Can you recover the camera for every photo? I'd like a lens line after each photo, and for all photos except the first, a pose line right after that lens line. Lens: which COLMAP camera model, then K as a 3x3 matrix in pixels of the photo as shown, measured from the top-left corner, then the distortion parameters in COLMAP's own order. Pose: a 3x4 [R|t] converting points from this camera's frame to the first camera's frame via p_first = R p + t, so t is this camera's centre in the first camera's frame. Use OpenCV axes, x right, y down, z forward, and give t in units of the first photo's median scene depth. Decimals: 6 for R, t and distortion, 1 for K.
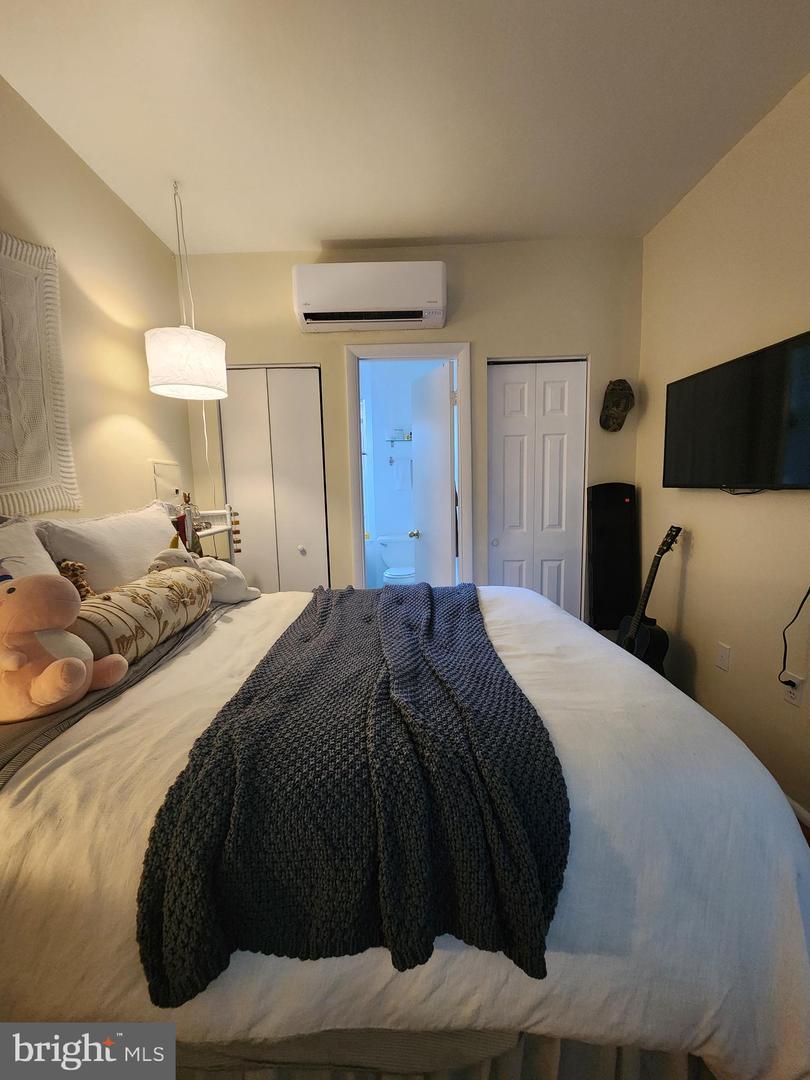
lens RADIAL K [[435.4, 0, 407.6], [0, 435.4, 540.4], [0, 0, 1]] dist [-0.000783, 0.000036]
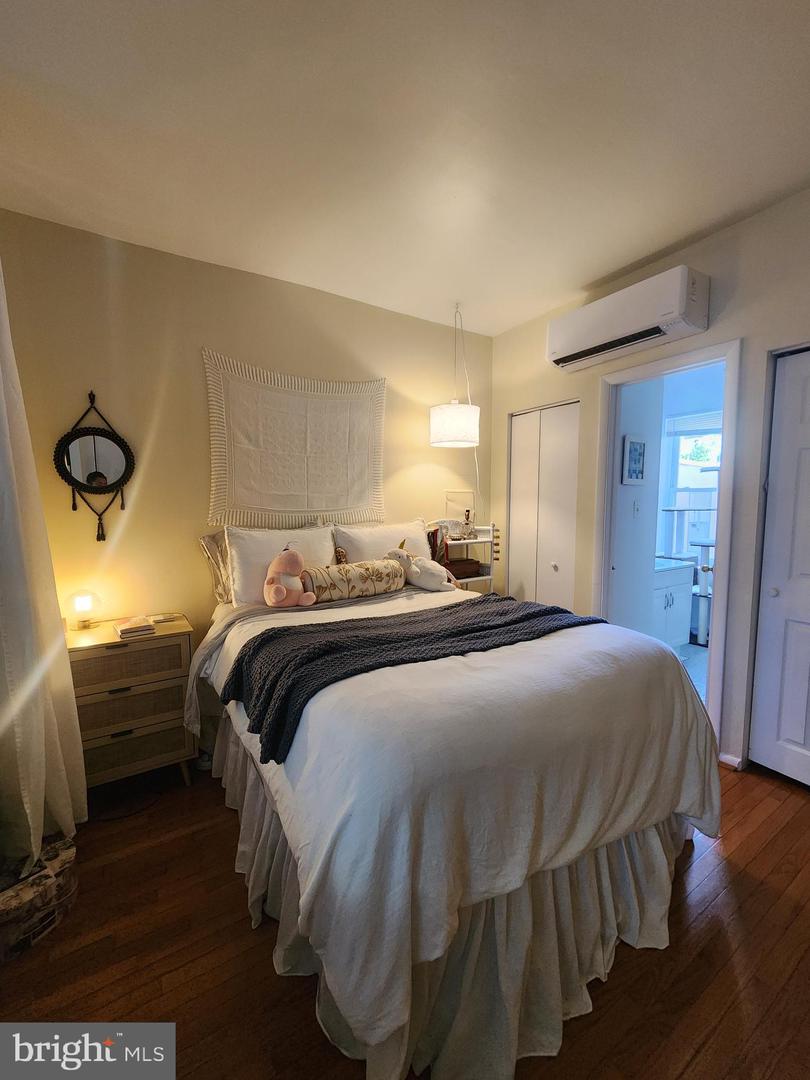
lens RADIAL K [[435.4, 0, 412.3], [0, 435.4, 539.1], [0, 0, 1]] dist [-0.000783, 0.000036]
pose [[0.558203, 0.085478, -0.825290, 0.535526], [-0.109892, 0.993533, 0.028575, -0.044397], [0.822395, 0.074743, 0.563986, 0.078207]]
